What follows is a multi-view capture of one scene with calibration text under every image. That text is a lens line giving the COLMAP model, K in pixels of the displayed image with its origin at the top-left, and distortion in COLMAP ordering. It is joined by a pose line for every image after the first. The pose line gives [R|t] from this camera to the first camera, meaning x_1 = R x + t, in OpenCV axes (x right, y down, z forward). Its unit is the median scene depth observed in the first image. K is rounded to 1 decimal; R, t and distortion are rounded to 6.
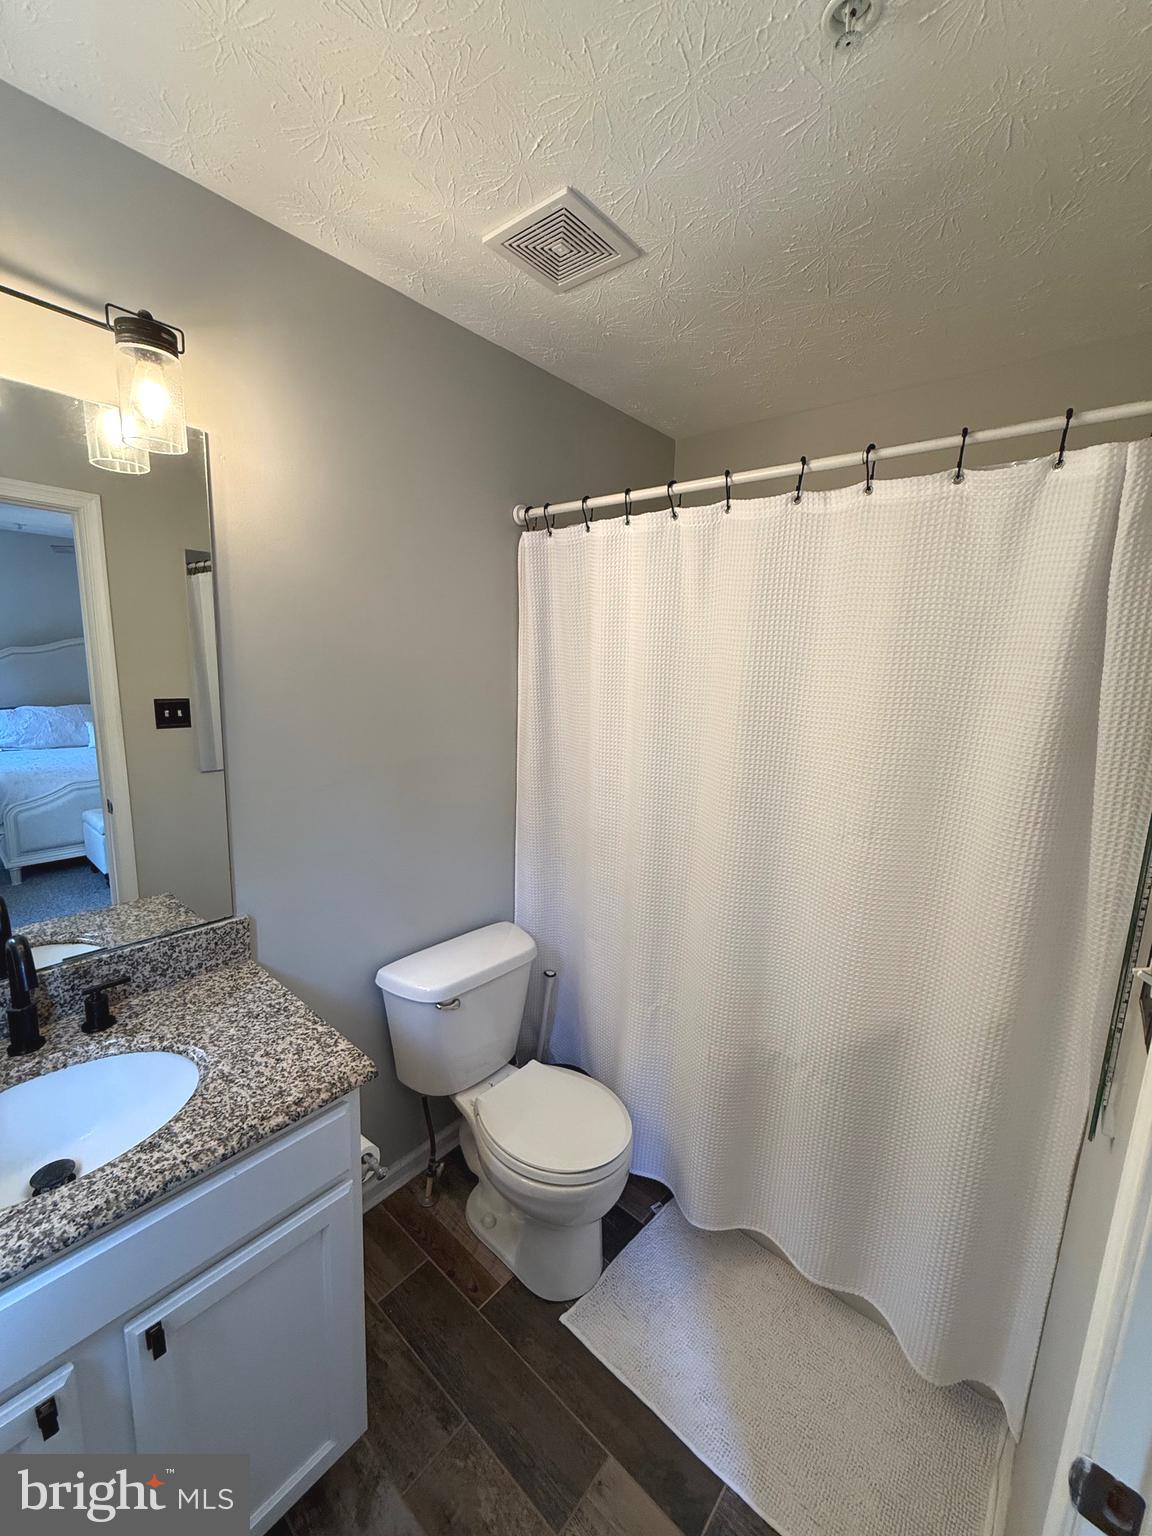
lens RADIAL K [[609.7, 0, 575.1], [0, 609.7, 765.9], [0, 0, 1]] dist [0.002879, 0.000337]
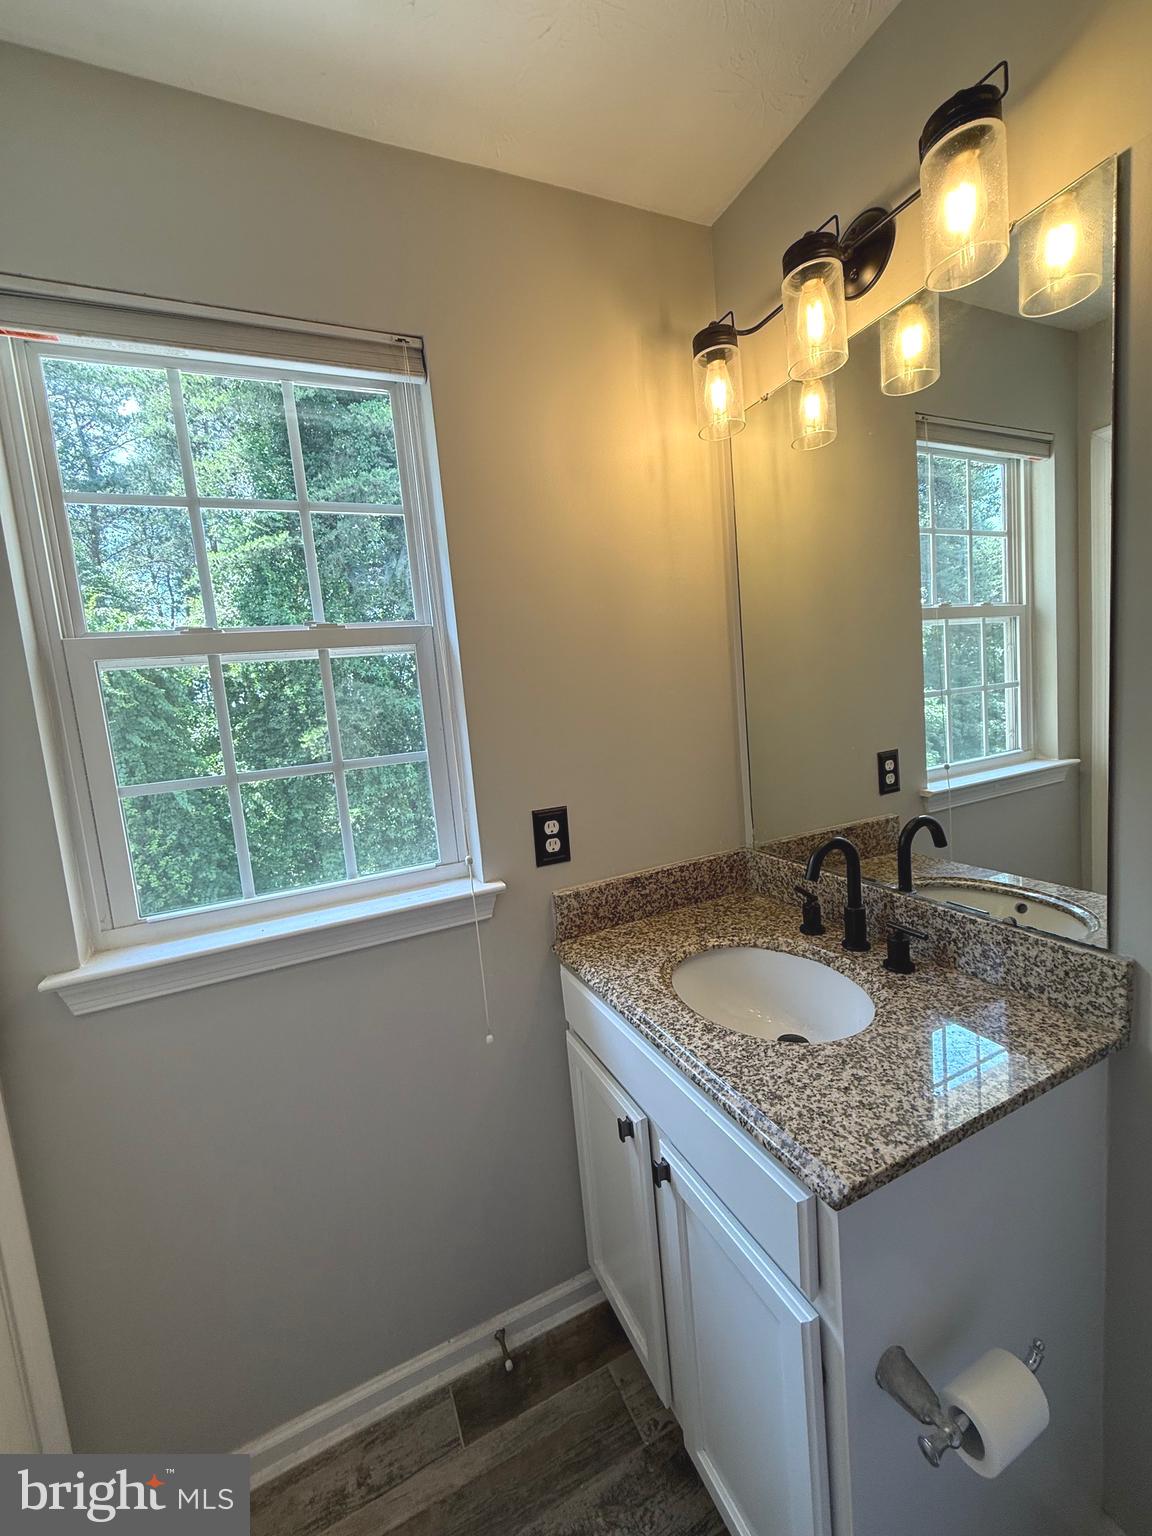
lens RADIAL K [[609.7, 0, 576.0], [0, 609.7, 761.6], [0, 0, 1]] dist [0.002879, 0.000337]
pose [[-0.425235, 0.097270, -0.899841, 0.224465], [-0.088794, 0.984929, 0.148429, 0.013675], [0.900717, 0.143018, -0.410189, 0.793871]]
